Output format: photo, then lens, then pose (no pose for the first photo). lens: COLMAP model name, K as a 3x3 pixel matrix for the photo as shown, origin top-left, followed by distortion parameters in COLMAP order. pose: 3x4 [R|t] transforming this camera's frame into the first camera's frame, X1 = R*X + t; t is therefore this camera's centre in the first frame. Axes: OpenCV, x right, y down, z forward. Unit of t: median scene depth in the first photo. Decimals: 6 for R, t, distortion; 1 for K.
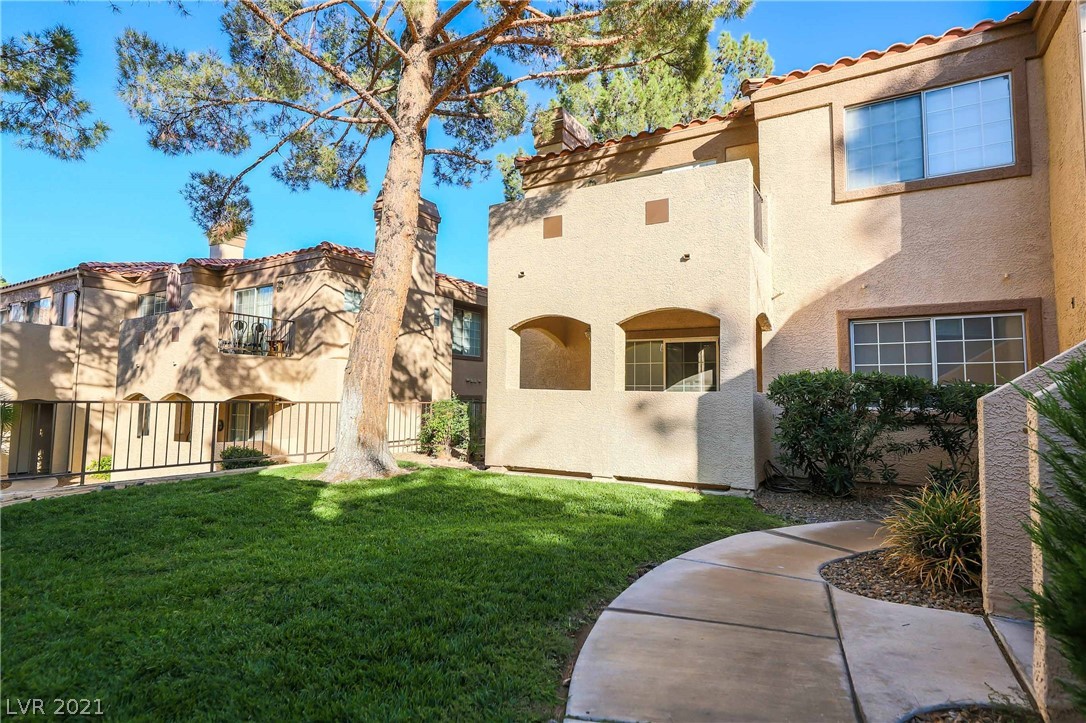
lens RADIAL K [[564.3, 0, 543.0], [0, 564.3, 361.5], [0, 0, 1]] dist [0.000193, 0.000460]
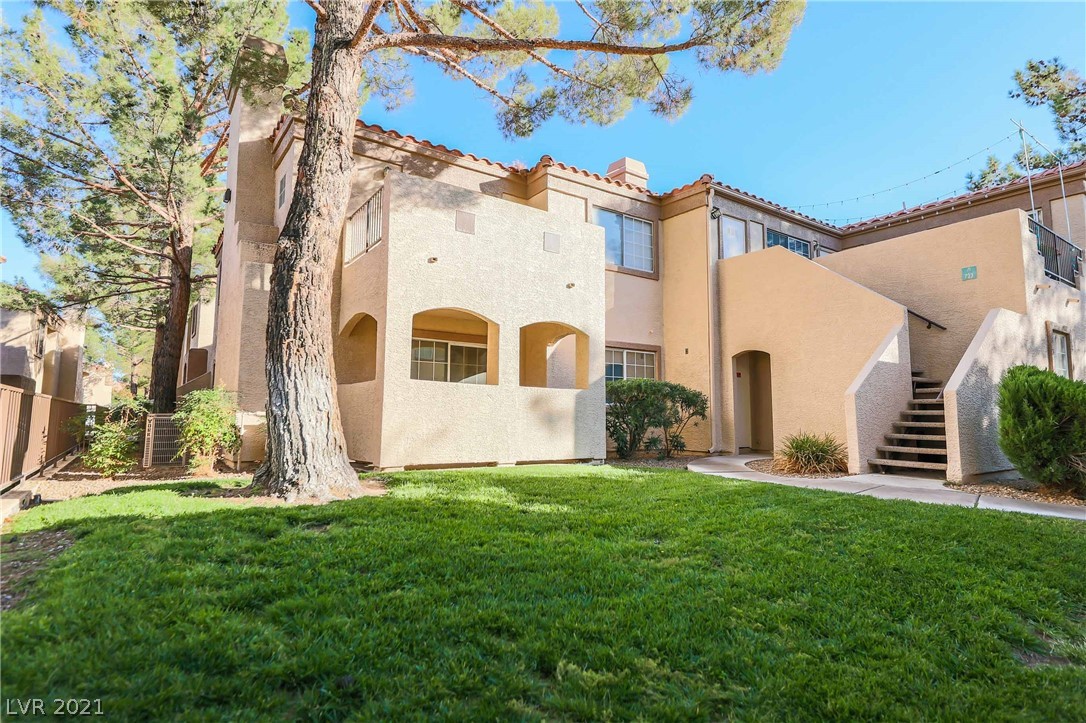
lens RADIAL K [[564.3, 0, 543.0], [0, 564.3, 361.5], [0, 0, 1]] dist [0.000193, 0.000460]
pose [[0.430963, 0.076564, 0.899115, -0.802553], [-0.063678, 0.996490, -0.054334, 0.054928], [-0.900120, -0.033837, 0.434326, 0.422468]]
